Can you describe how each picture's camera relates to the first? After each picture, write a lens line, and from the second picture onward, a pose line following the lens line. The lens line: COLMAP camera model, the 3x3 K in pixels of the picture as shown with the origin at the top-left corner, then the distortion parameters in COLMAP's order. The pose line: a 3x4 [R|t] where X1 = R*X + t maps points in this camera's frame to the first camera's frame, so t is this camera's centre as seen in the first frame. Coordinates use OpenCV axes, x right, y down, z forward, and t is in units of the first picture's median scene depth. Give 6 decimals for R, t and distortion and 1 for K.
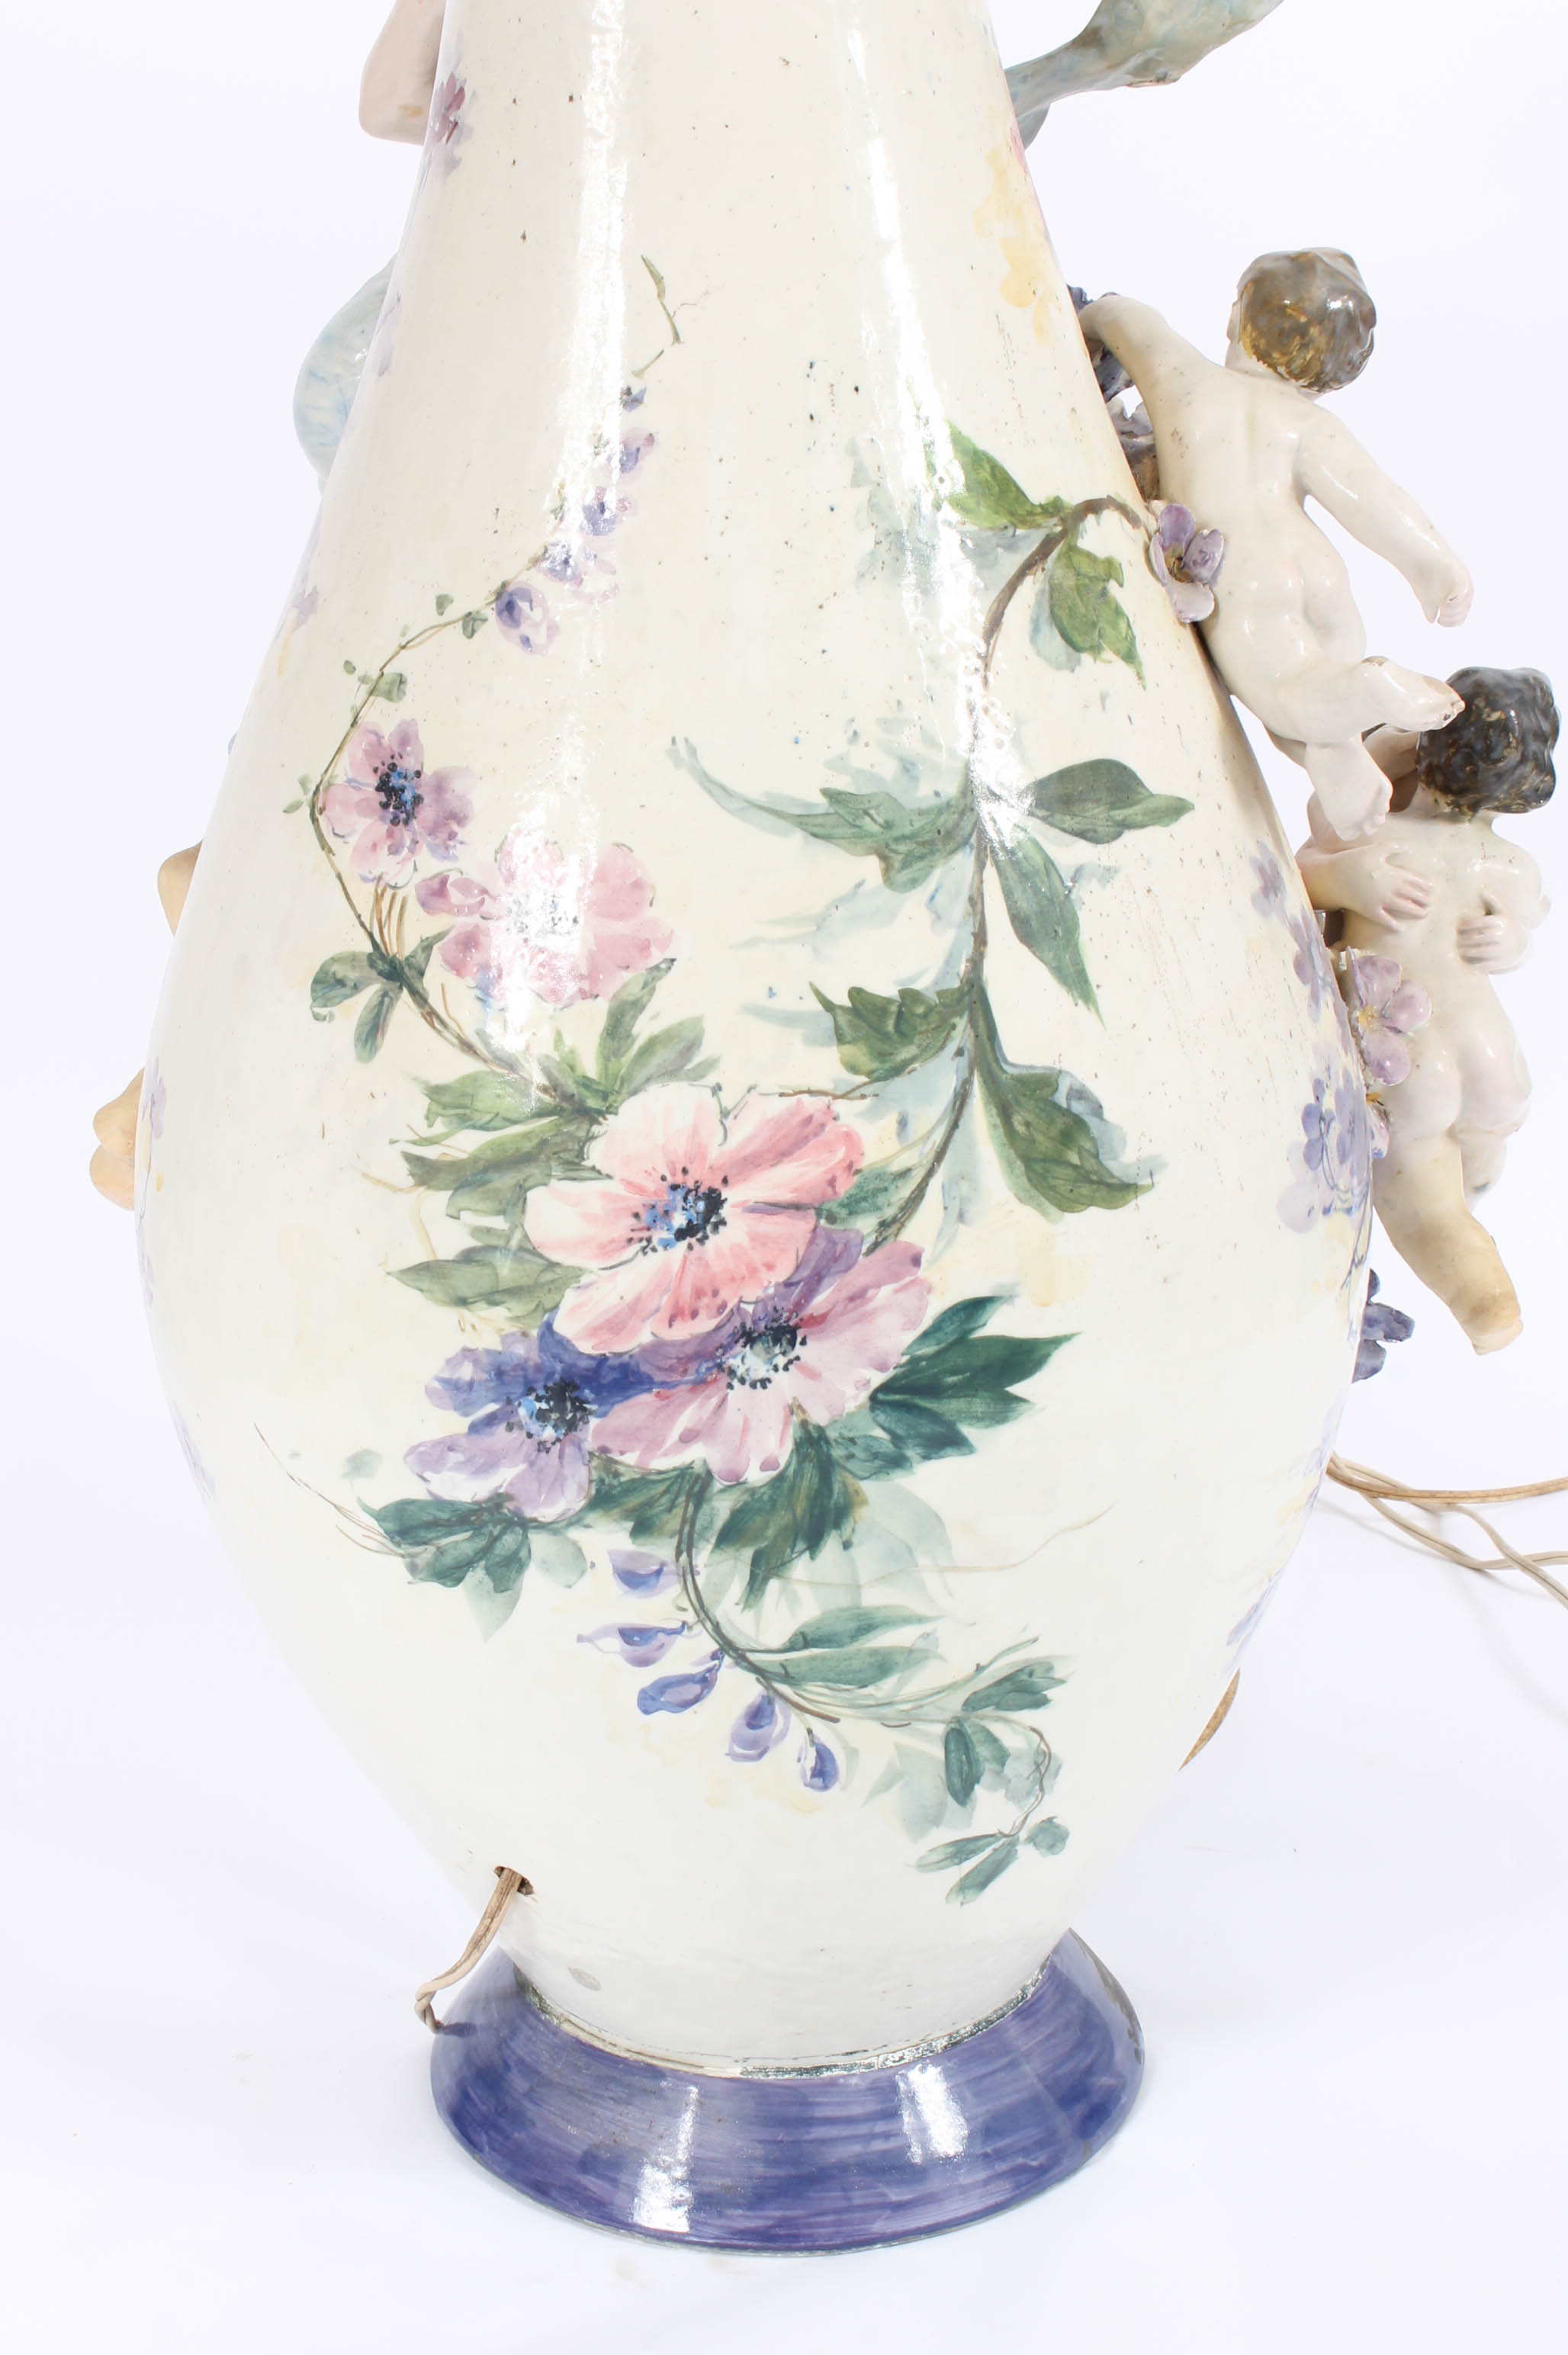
lens RADIAL K [[3724.7, 0, 748.0], [0, 3724.7, 1187.4], [0, 0, 1]] dist [-0.017483, 0.000000]
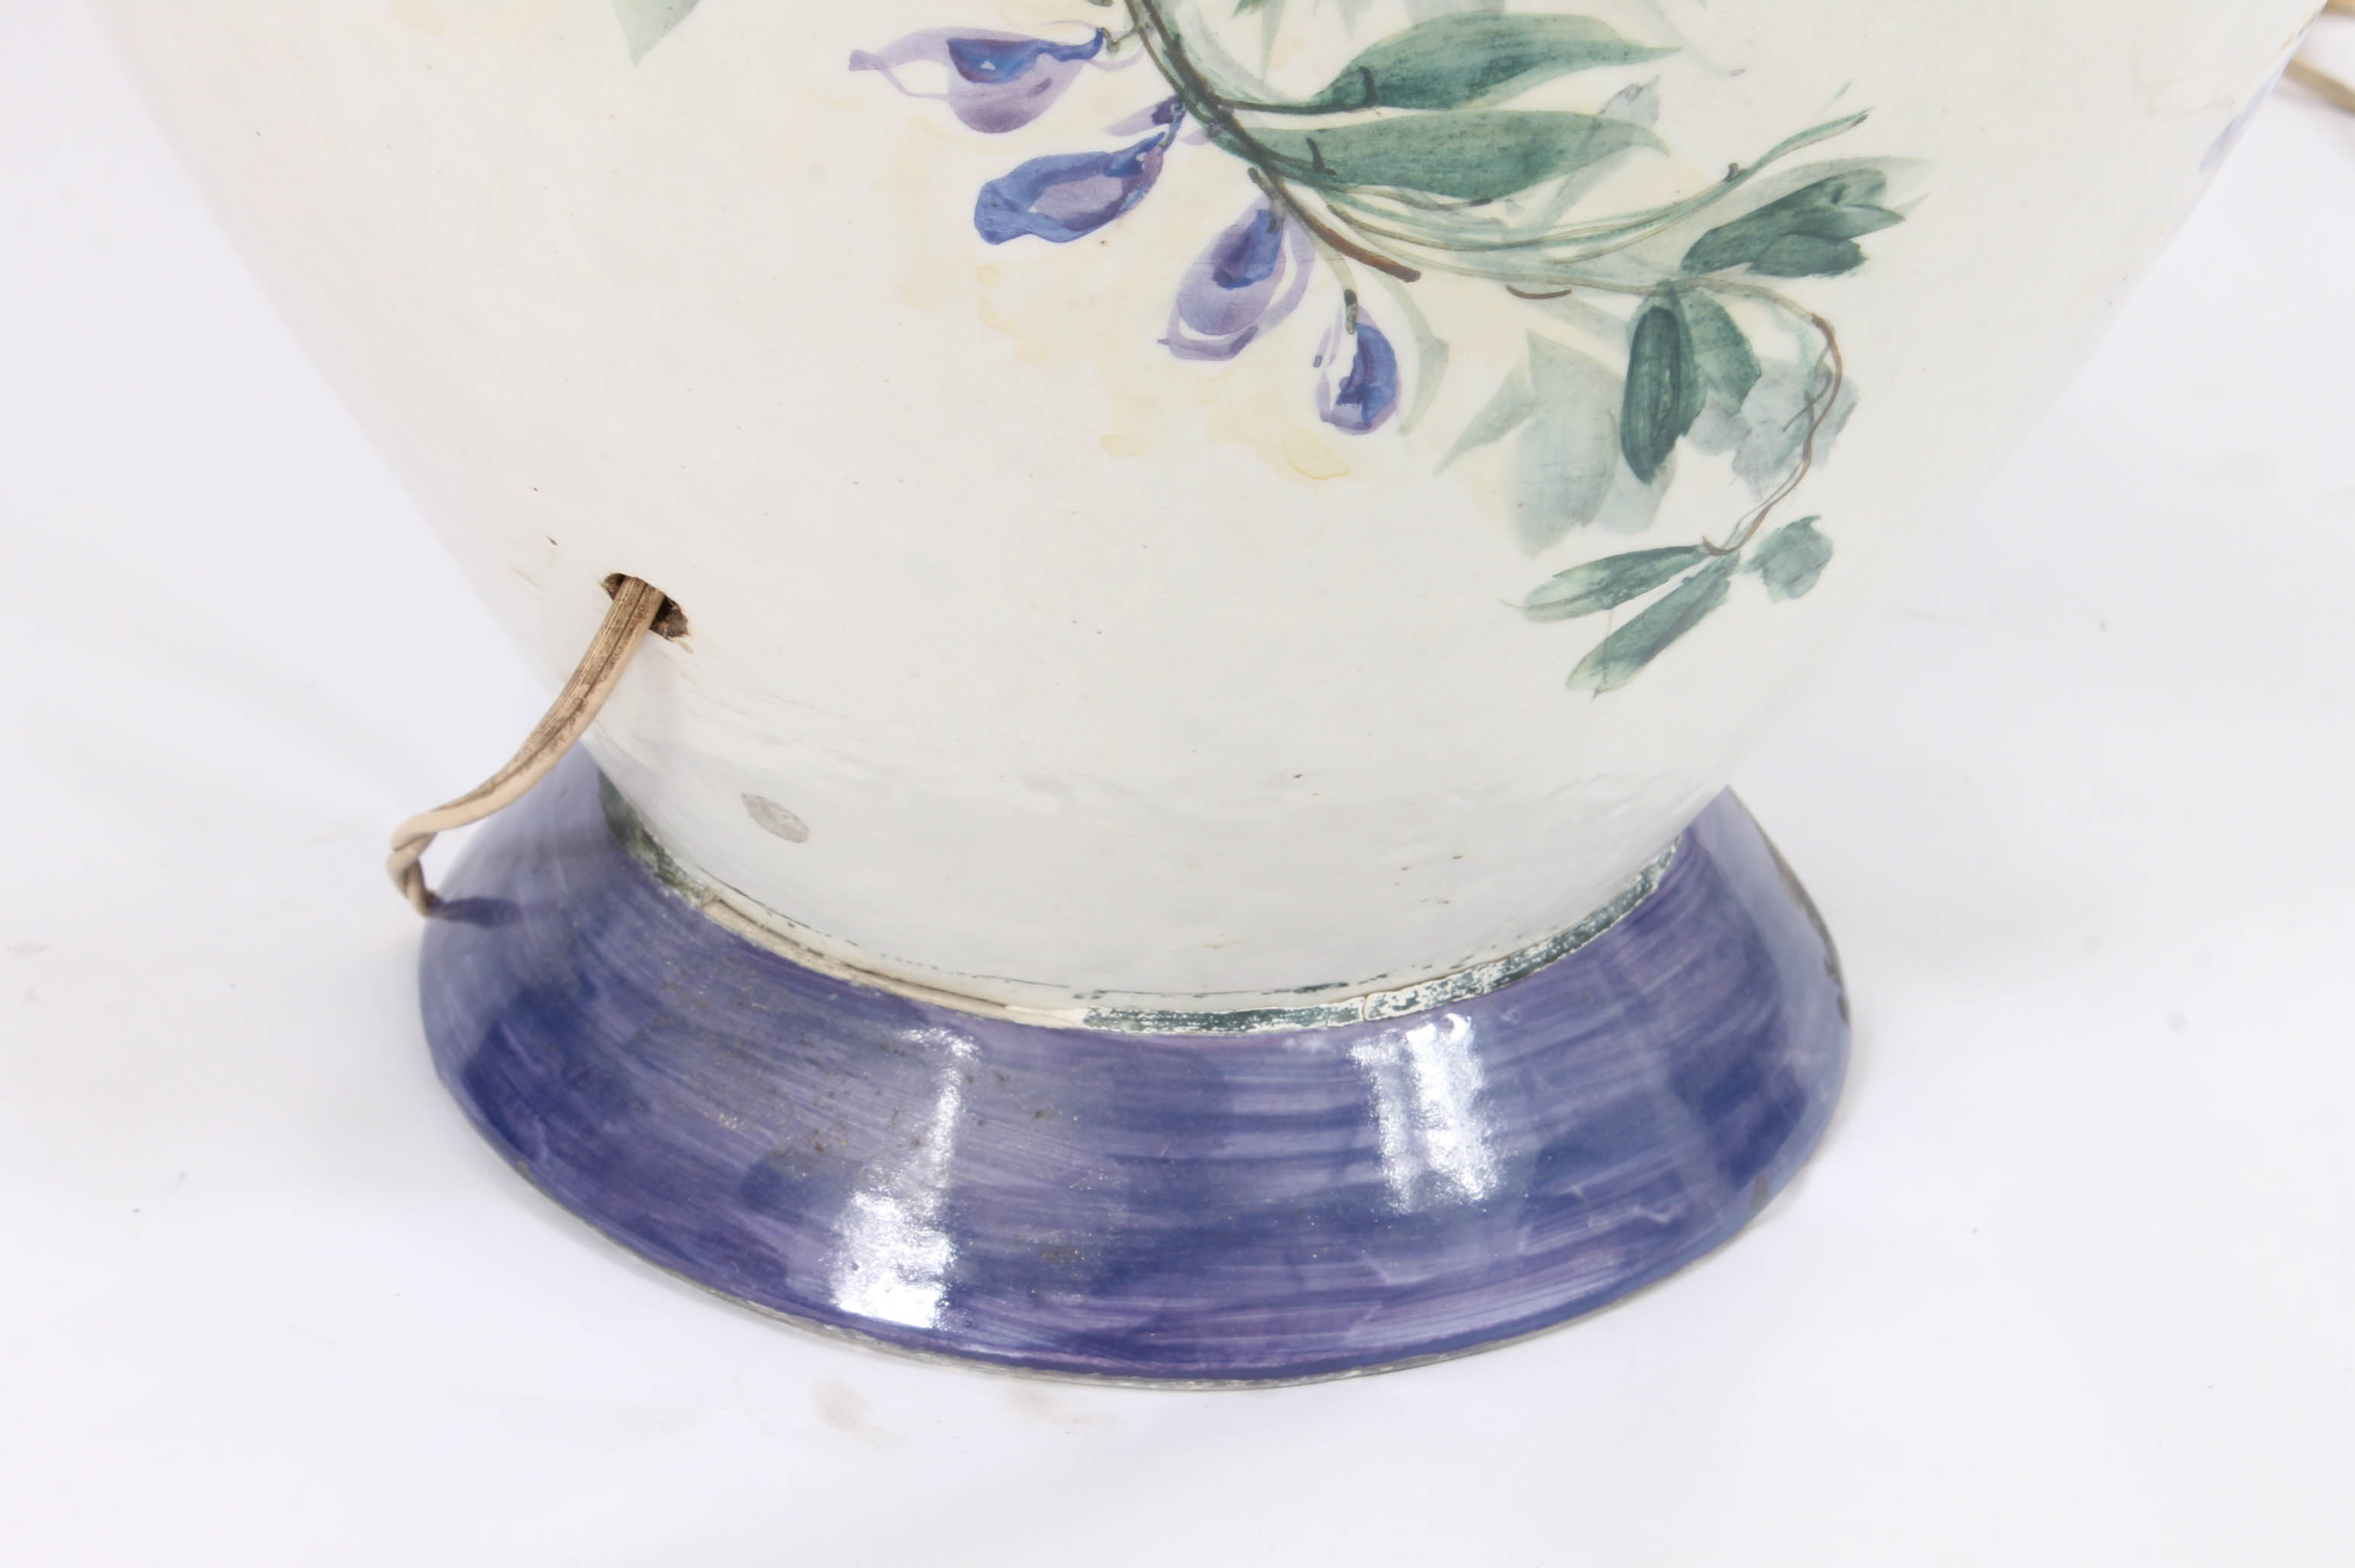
lens RADIAL K [[5635.6, 0, 1164.2], [0, 5635.6, 800.4], [0, 0, 1]] dist [0.079110, 0.000000]
pose [[0.995757, 0.037896, 0.083852, -0.061605], [-0.053922, 0.978714, 0.198017, 0.072409], [-0.074563, -0.201698, 0.976606, 0.325497]]
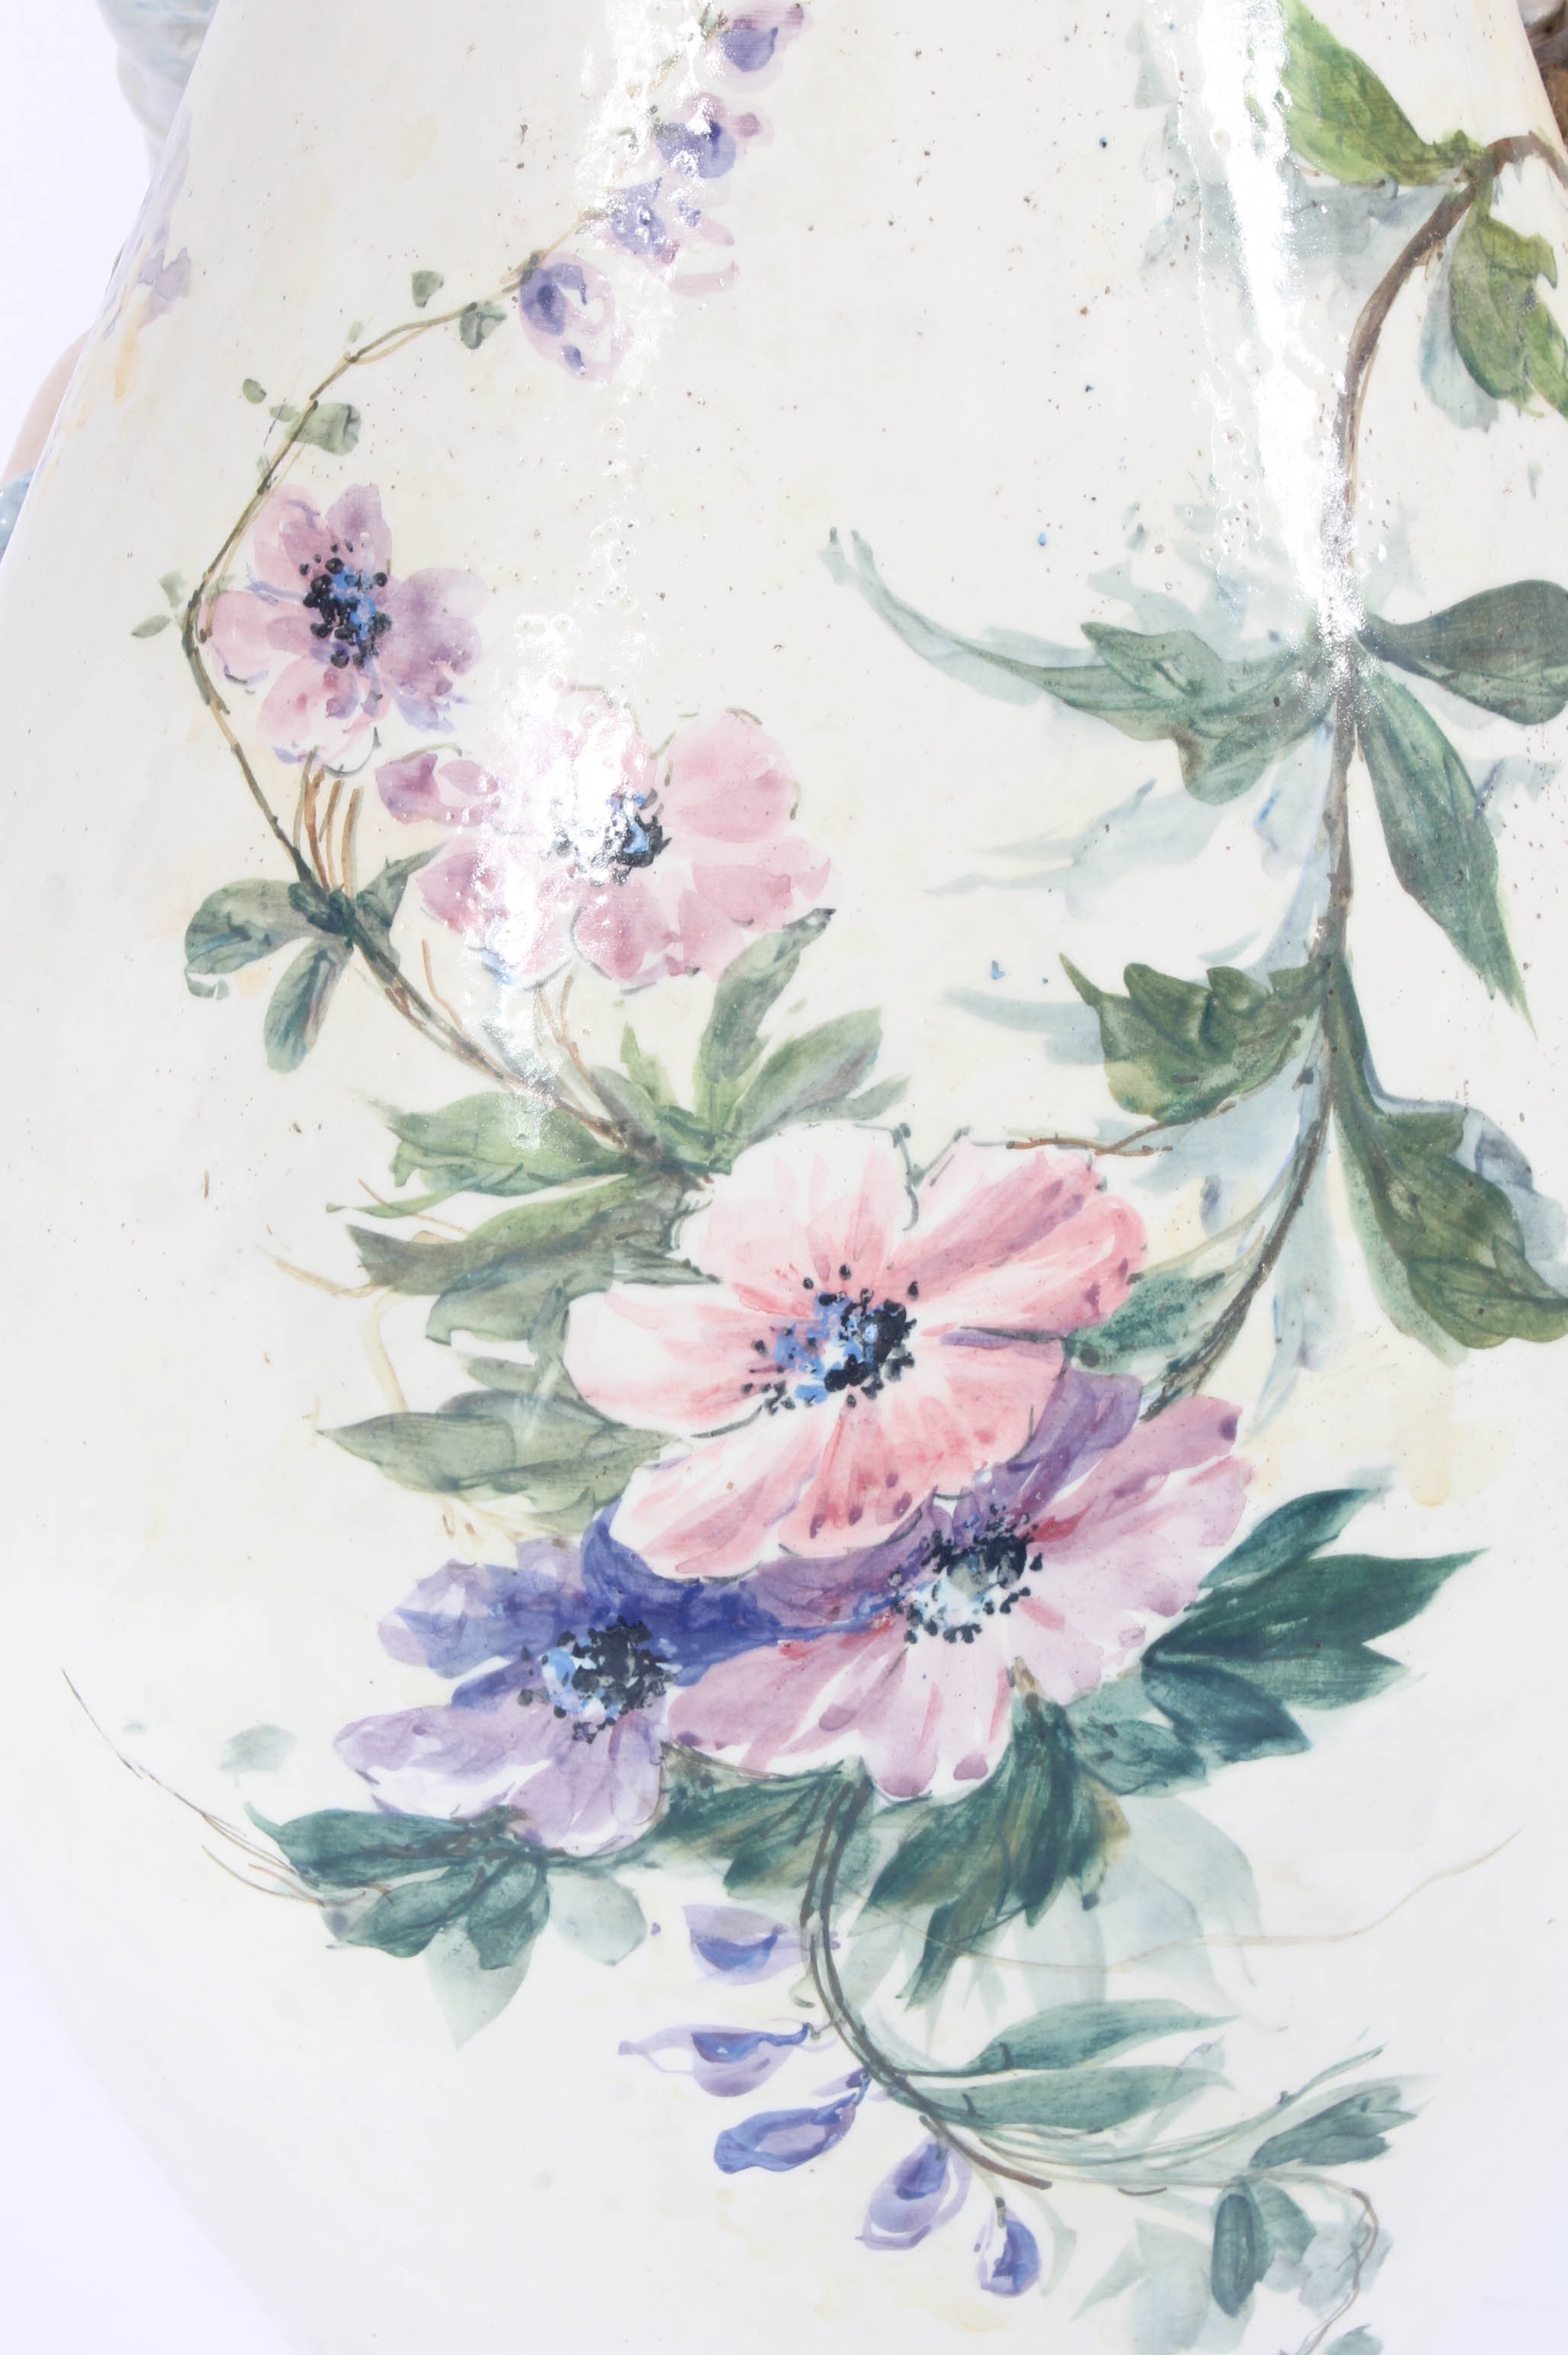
lens RADIAL K [[5274.0, 0, 728.5], [0, 5274.0, 1221.5], [0, 0, 1]] dist [0.067102, 0.000000]
pose [[0.997780, 0.016459, 0.064524, -0.084906], [-0.017925, 0.999593, 0.022212, -0.029144], [-0.064133, -0.023320, 0.997669, 0.163865]]
